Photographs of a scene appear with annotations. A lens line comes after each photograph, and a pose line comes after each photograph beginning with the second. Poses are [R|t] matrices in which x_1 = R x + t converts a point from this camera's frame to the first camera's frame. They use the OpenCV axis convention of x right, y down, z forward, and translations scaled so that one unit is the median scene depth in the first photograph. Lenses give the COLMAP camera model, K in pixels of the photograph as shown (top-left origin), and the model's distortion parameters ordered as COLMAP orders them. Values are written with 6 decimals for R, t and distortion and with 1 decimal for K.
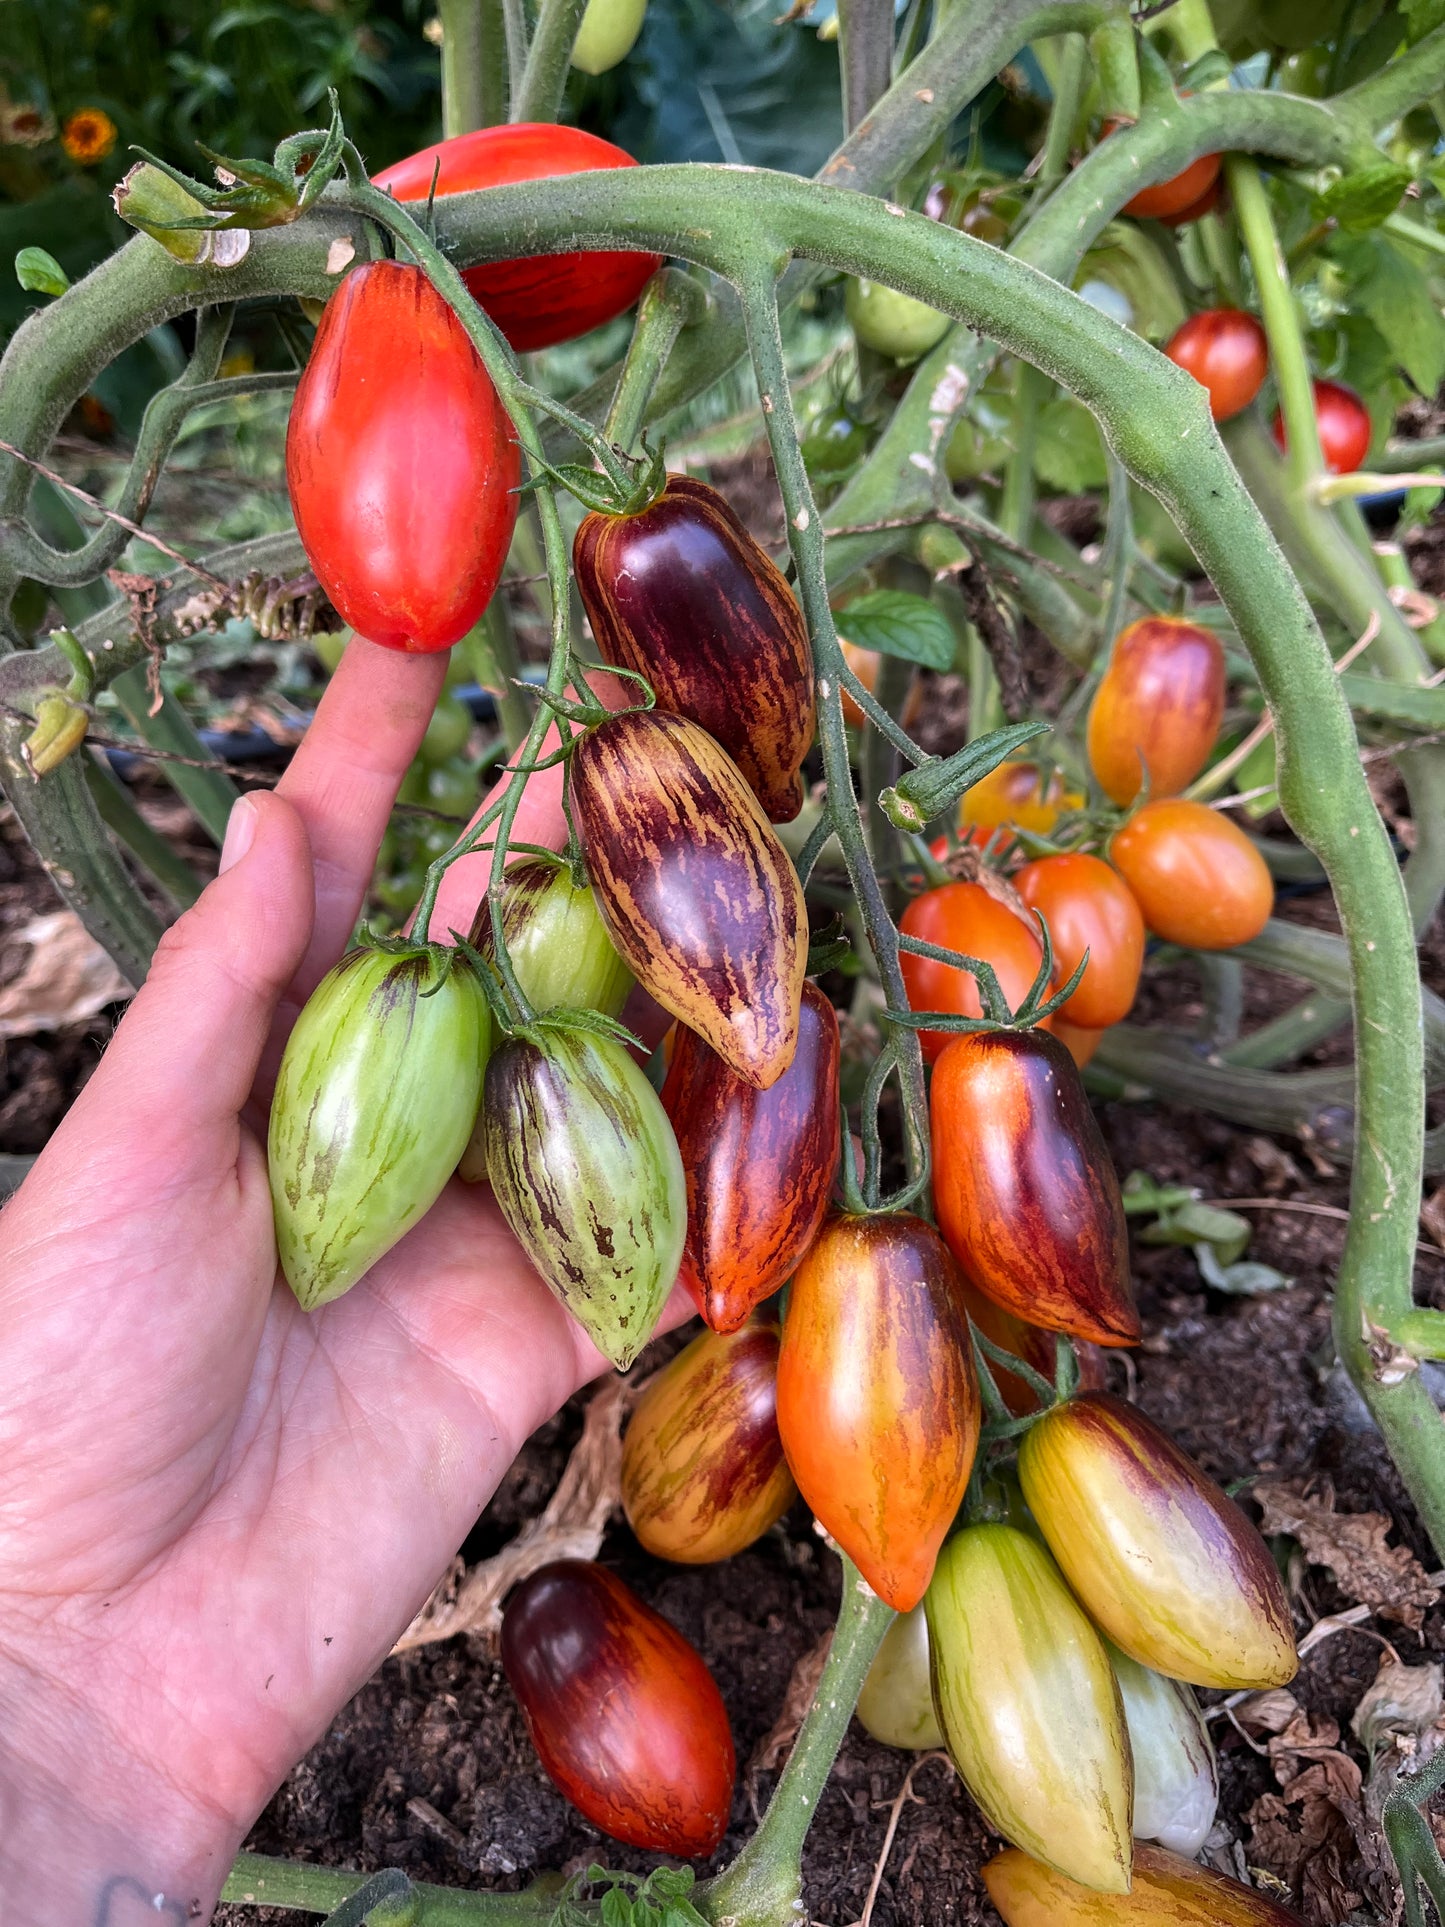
lens RADIAL K [[1483.4, 0, 722.5], [0, 1483.4, 963.5], [0, 0, 1]] dist [0.053868, -0.105803]
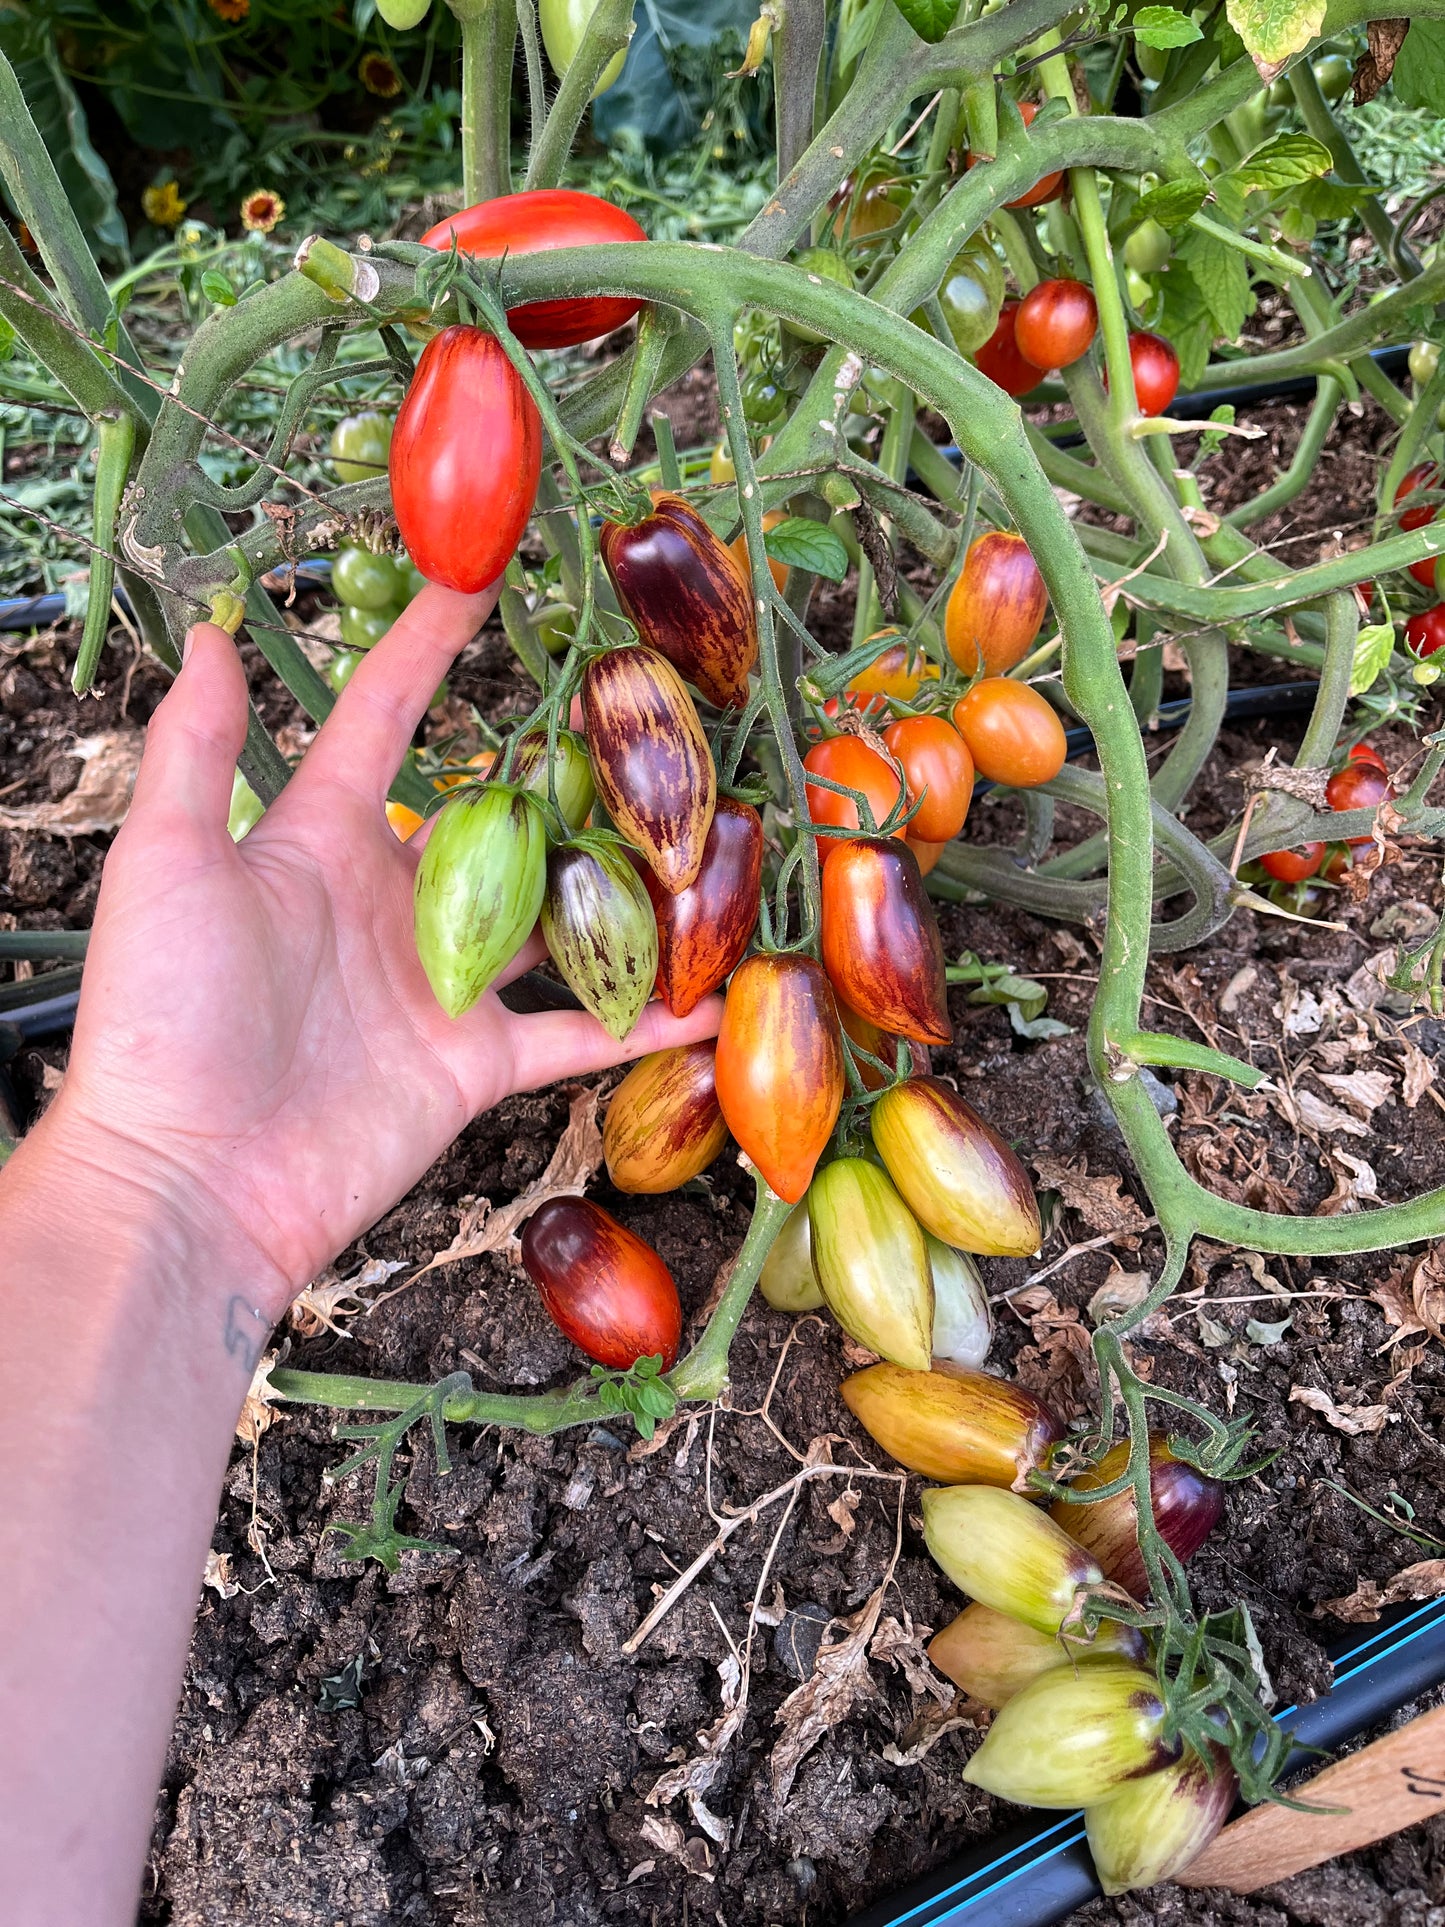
lens RADIAL K [[1483.4, 0, 722.5], [0, 1483.4, 963.5], [0, 0, 1]] dist [0.053868, -0.105803]
pose [[0.996902, 0.011783, 0.077760, -0.065421], [-0.020574, 0.993354, 0.113247, 0.003543], [-0.075909, -0.114496, 0.990519, -0.422974]]
